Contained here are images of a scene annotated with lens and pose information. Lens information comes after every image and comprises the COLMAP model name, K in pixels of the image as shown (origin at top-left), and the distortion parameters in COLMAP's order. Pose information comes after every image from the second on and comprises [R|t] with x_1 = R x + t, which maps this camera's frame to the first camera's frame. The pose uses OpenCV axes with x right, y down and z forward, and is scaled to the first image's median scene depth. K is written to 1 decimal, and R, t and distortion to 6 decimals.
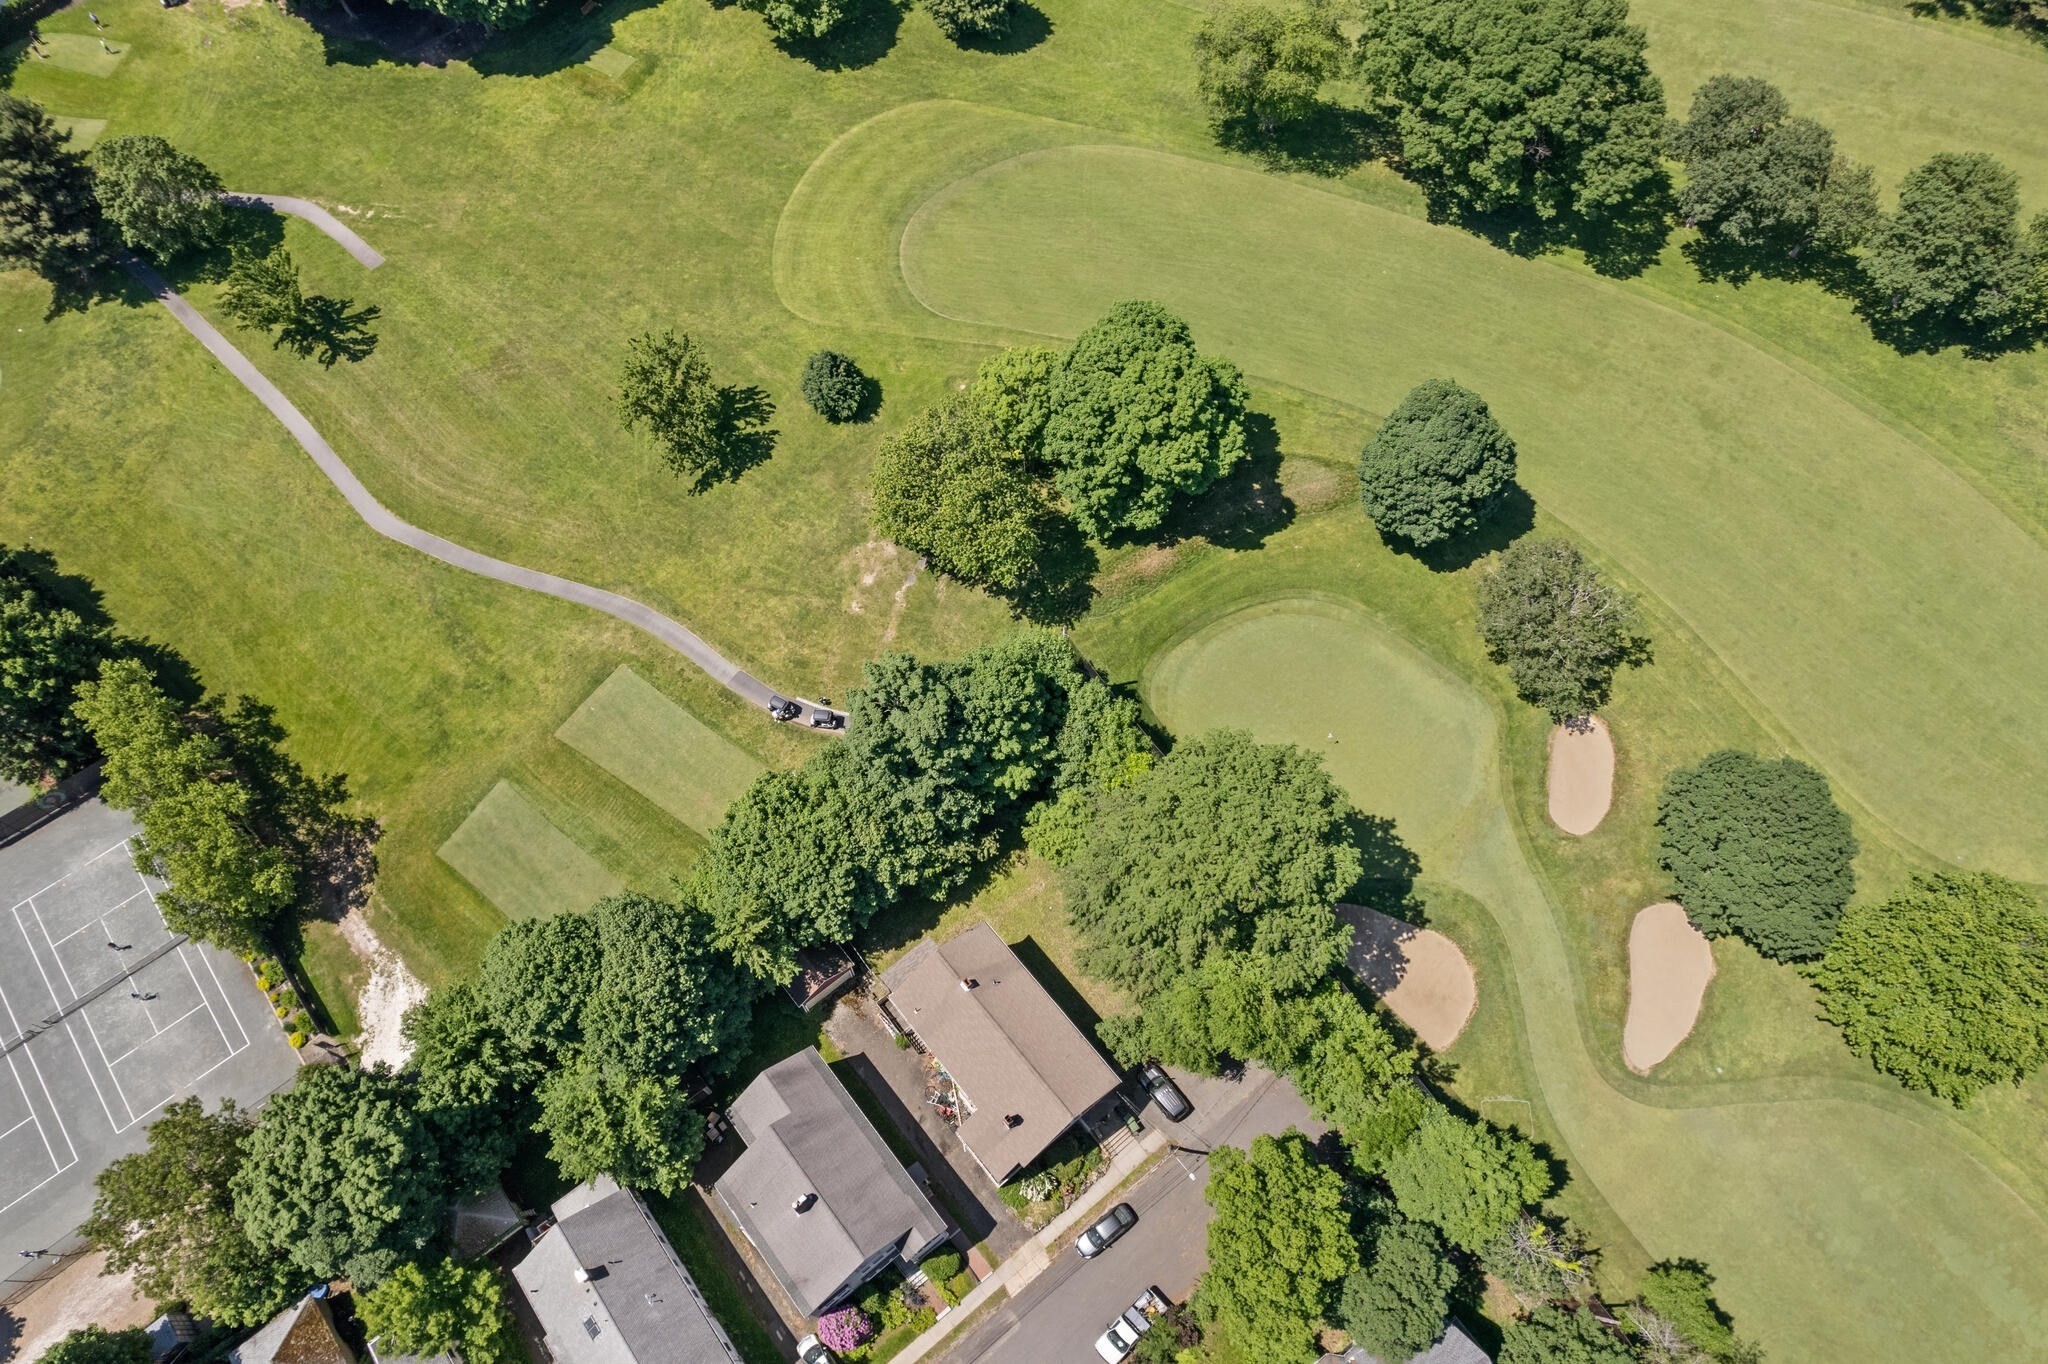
lens RADIAL K [[1290.1, 0, 1024.0], [0, 1290.1, 686.7], [0, 0, 1]] dist [-0.034474, 0.005128]
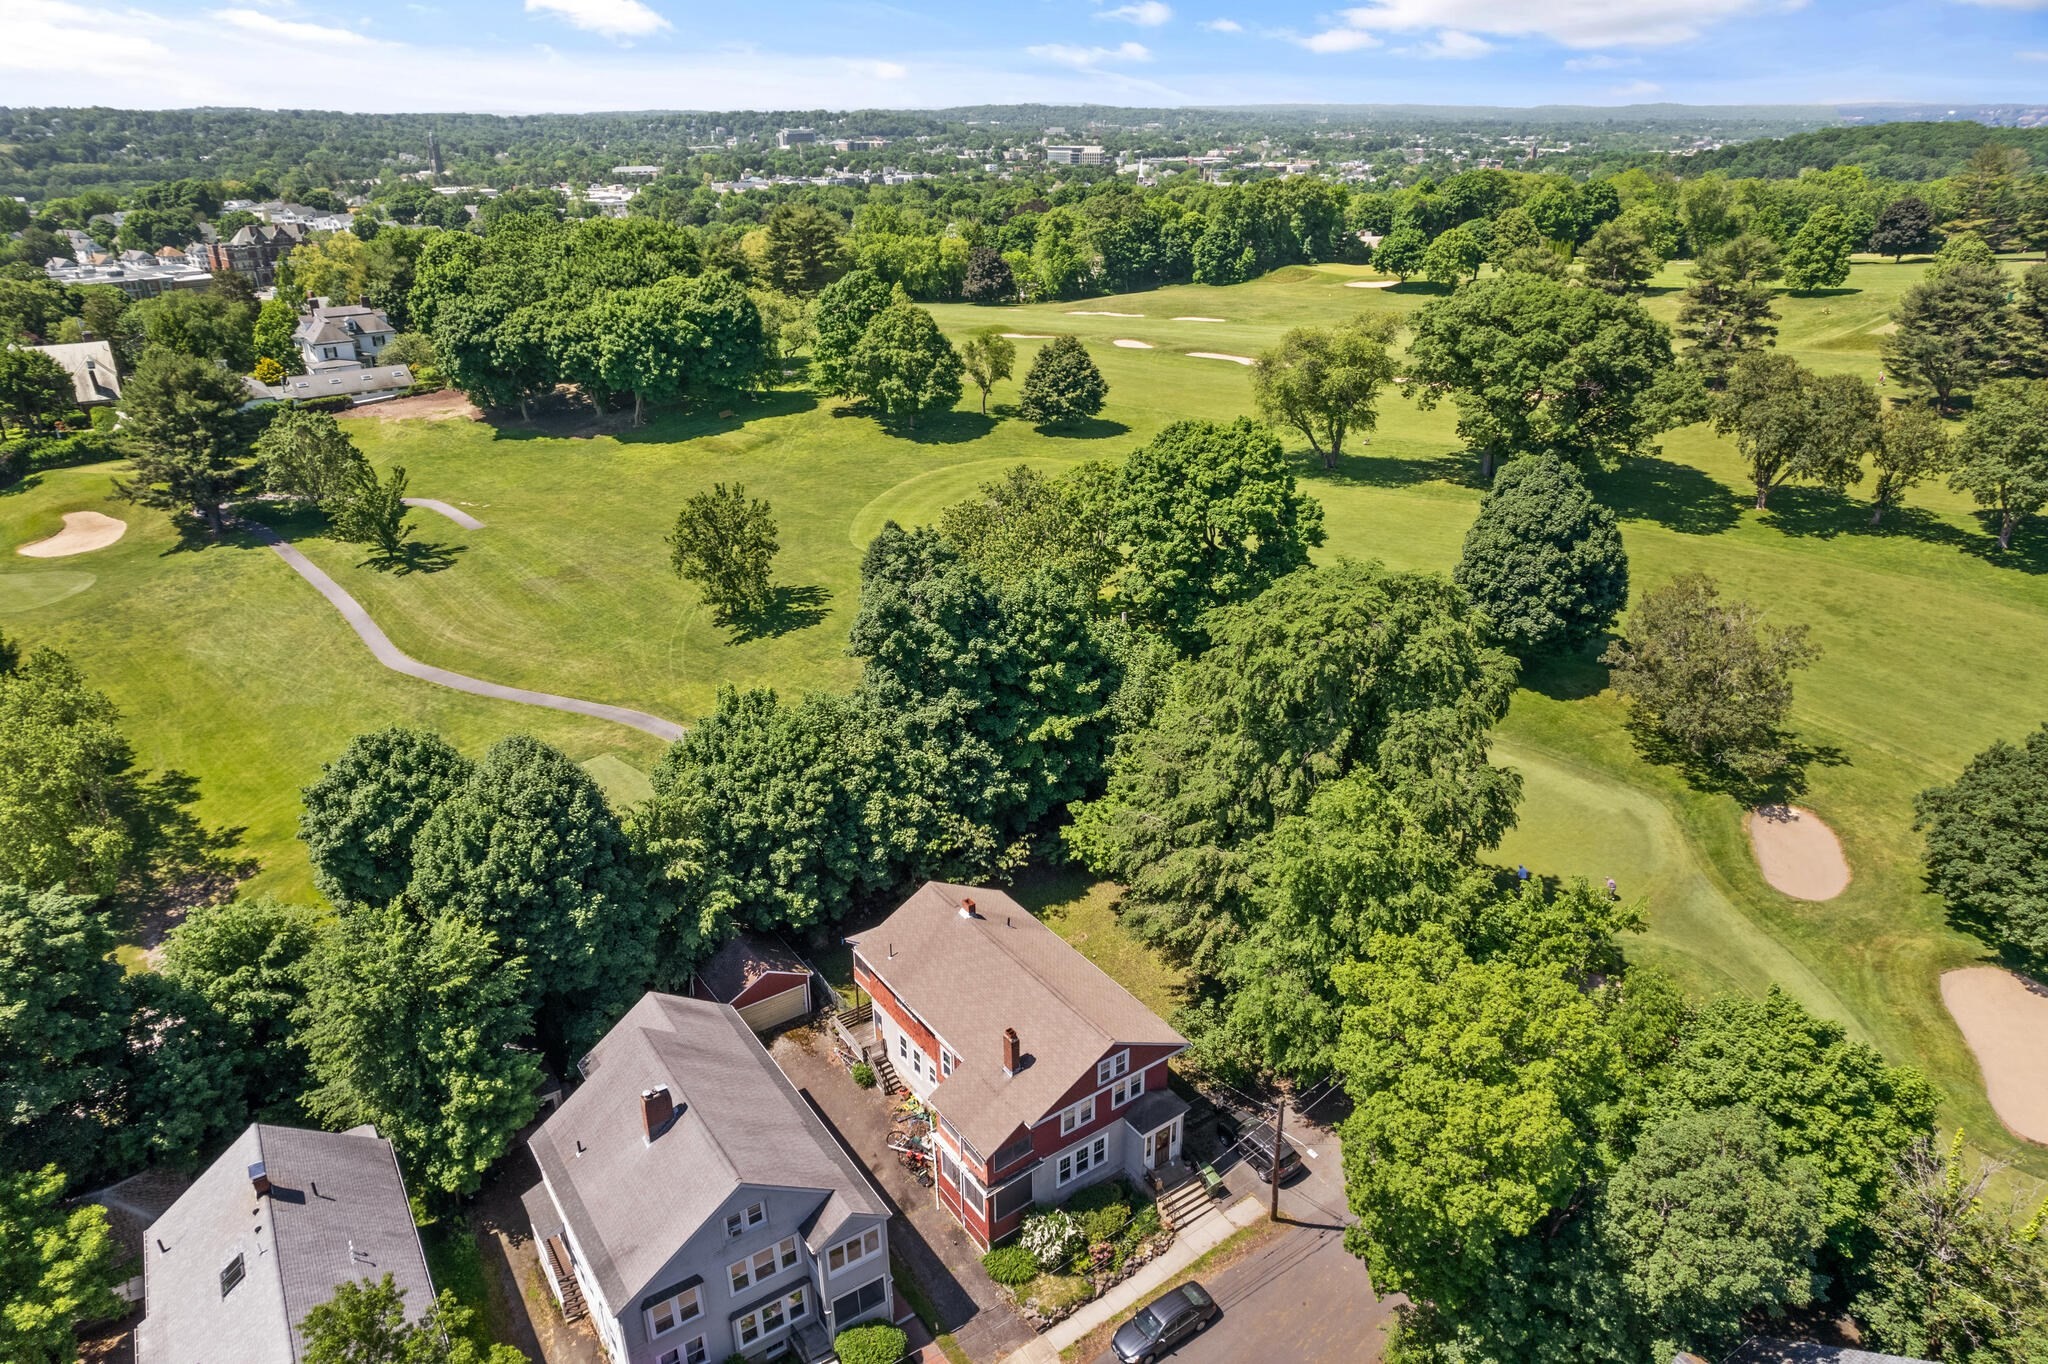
lens RADIAL K [[1290.1, 0, 1028.9], [0, 1290.1, 682.2], [0, 0, 1]] dist [-0.034474, 0.005128]
pose [[0.996922, 0.035448, -0.069933, 0.028326], [-0.070440, 0.796640, -0.600336, 0.469236], [0.034431, 0.603414, 0.796685, 0.317561]]
